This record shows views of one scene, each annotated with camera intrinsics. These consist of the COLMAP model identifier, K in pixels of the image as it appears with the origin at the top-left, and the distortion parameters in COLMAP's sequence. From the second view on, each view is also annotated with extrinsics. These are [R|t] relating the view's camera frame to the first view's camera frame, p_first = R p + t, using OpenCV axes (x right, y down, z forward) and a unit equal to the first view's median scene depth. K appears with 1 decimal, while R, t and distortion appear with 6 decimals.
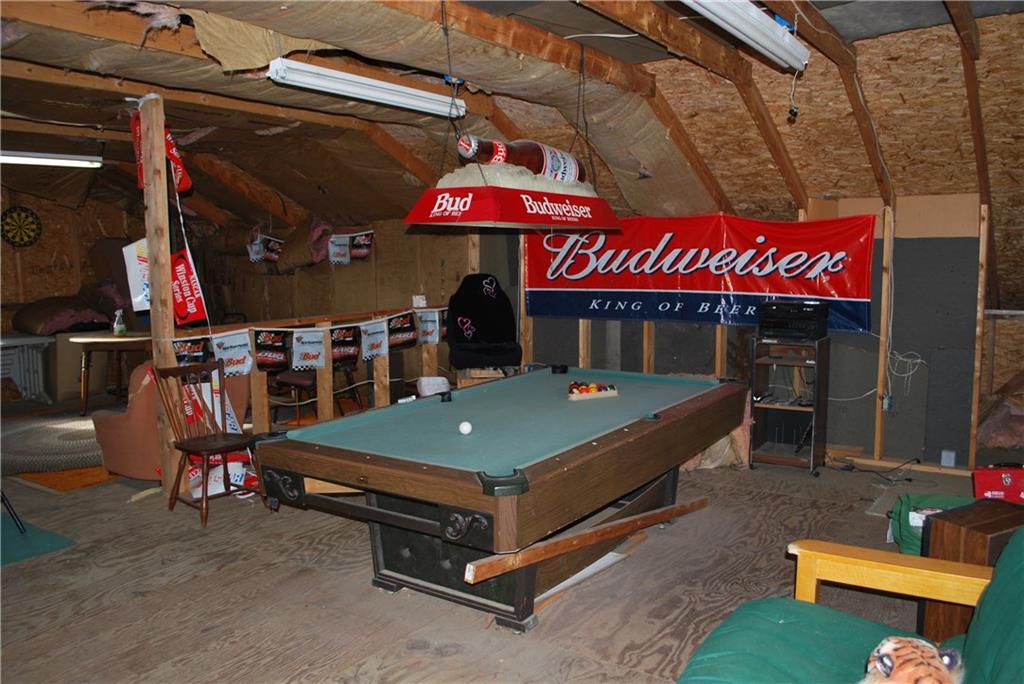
lens RADIAL K [[808.9, 0, 530.4], [0, 808.9, 347.1], [0, 0, 1]] dist [-0.081856, 0.006828]
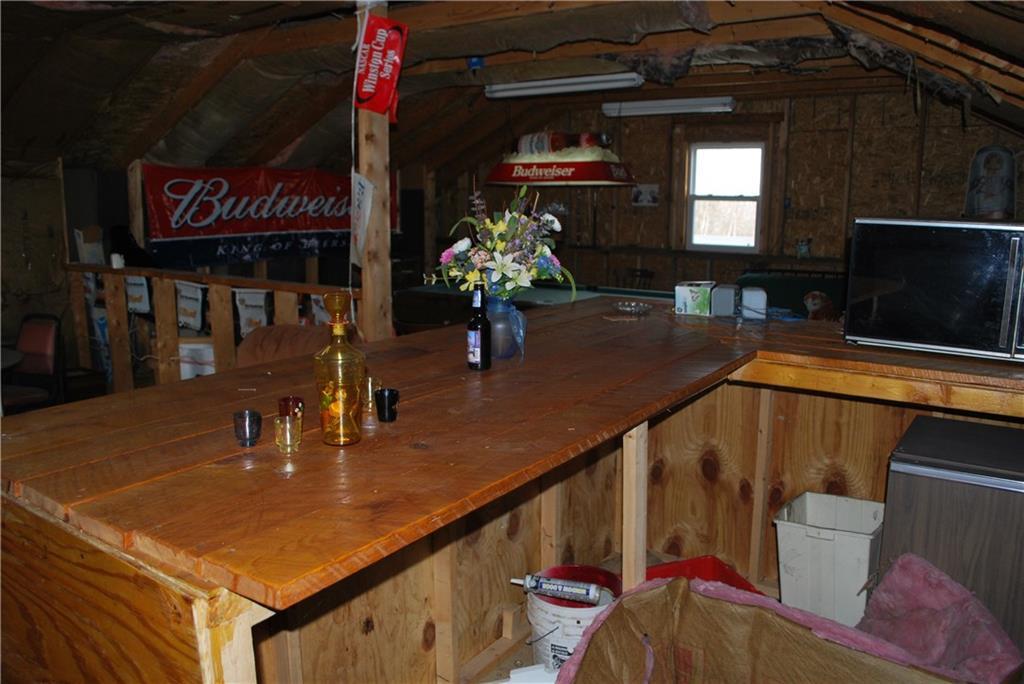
lens RADIAL K [[808.9, 0, 530.4], [0, 808.9, 347.1], [0, 0, 1]] dist [-0.081856, 0.006828]
pose [[0.001387, -0.171826, 0.985126, -0.970353], [0.118167, 0.978253, 0.170461, -0.061073], [-0.992993, 0.116173, 0.021661, 0.622590]]
